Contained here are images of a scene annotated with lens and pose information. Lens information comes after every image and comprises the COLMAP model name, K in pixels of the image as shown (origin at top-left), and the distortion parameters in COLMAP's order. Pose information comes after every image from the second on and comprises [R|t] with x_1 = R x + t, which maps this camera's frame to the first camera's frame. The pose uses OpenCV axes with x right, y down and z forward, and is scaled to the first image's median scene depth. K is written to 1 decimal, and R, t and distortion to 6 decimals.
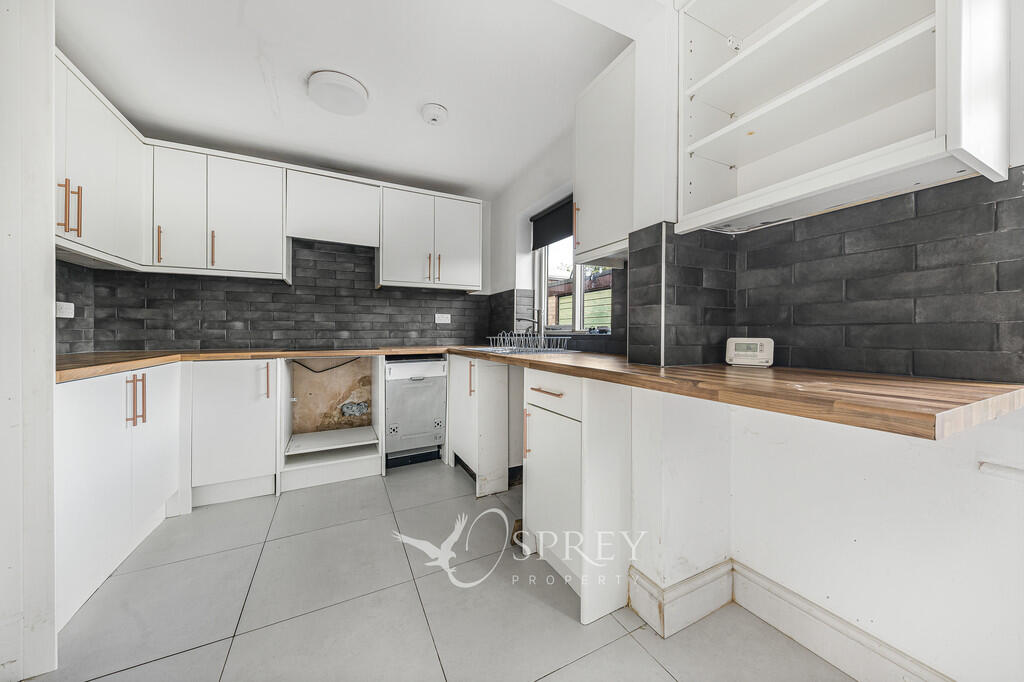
lens RADIAL K [[350.3, 0, 508.9], [0, 350.3, 336.1], [0, 0, 1]] dist [-0.000280, -0.000129]
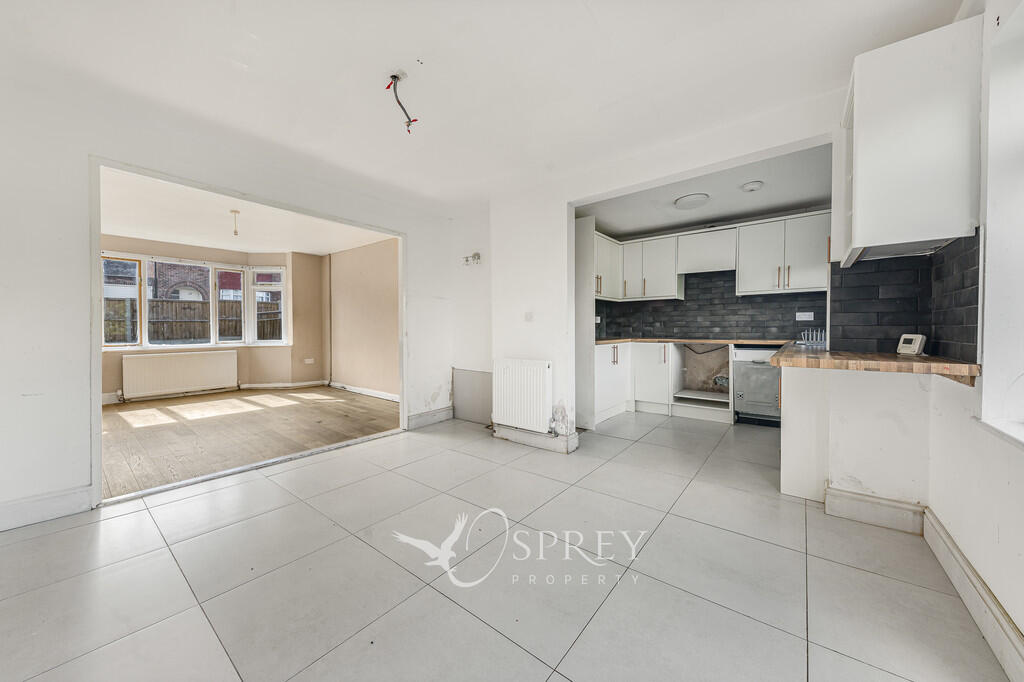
lens RADIAL K [[364.2, 0, 516.1], [0, 364.2, 337.7], [0, 0, 1]] dist [0.000168, -0.000015]
pose [[0.429461, 0.023033, -0.902792, 0.631192], [-0.004306, 0.999716, 0.023458, -0.004442], [0.903075, -0.006187, 0.429438, -0.488957]]
